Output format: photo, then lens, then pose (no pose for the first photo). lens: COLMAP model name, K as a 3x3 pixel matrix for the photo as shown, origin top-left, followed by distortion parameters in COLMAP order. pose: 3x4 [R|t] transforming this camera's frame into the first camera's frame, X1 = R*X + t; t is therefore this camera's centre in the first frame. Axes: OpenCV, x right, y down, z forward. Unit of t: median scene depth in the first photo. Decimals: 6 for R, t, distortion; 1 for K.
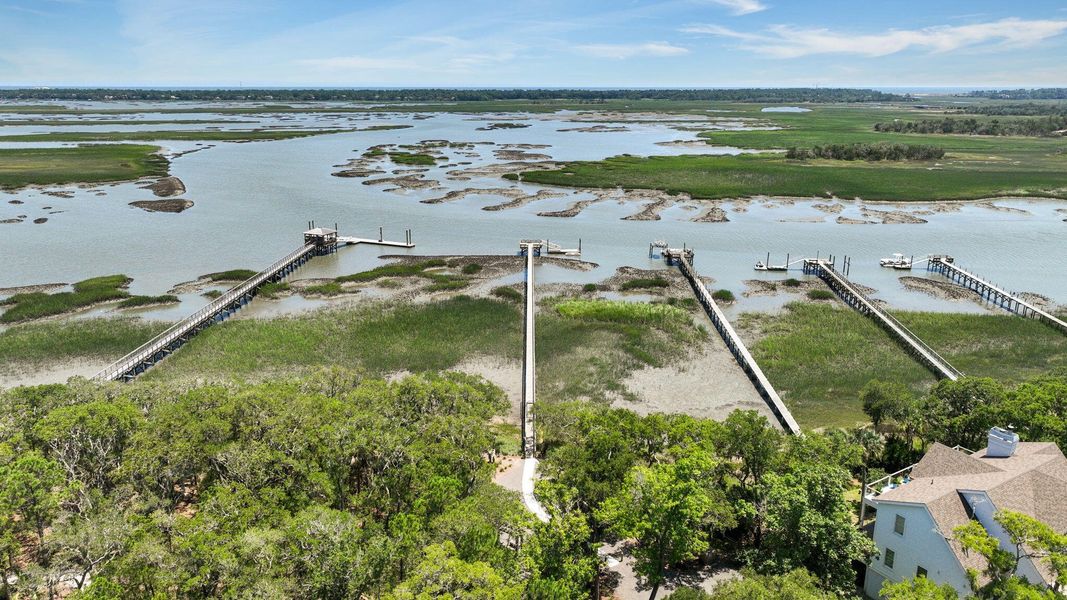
lens RADIAL K [[750.1, 0, 532.7], [0, 750.1, 300.0], [0, 0, 1]] dist [0.003434, 0.010632]
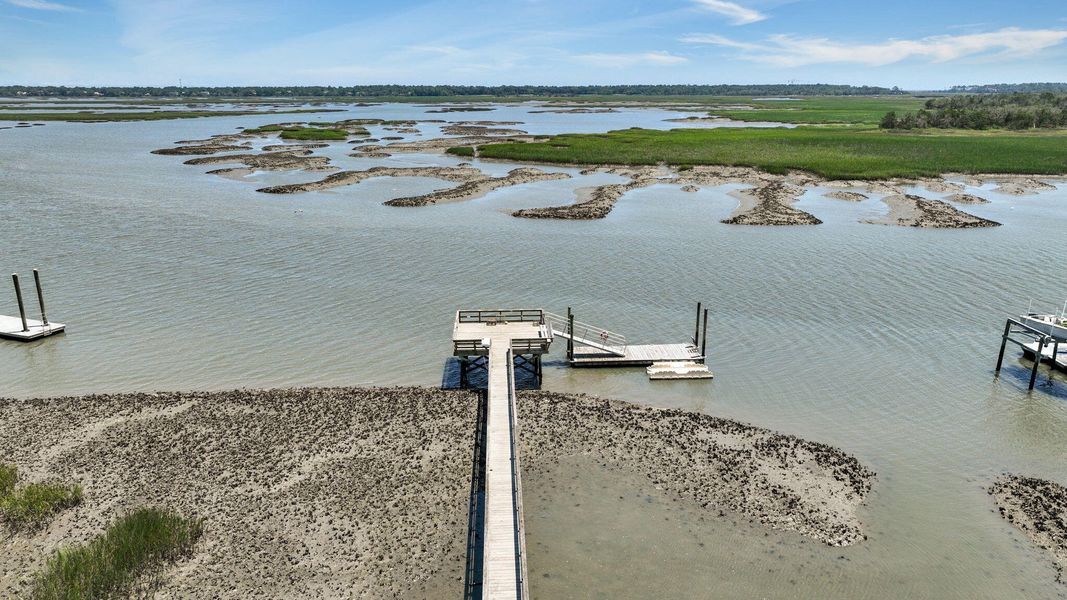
lens RADIAL K [[750.1, 0, 532.7], [0, 750.1, 300.0], [0, 0, 1]] dist [0.003434, 0.010632]
pose [[0.998915, -0.016093, 0.043707, -0.001786], [0.016373, 0.999848, -0.006054, -0.059021], [-0.043603, 0.006763, 0.999026, 0.541701]]
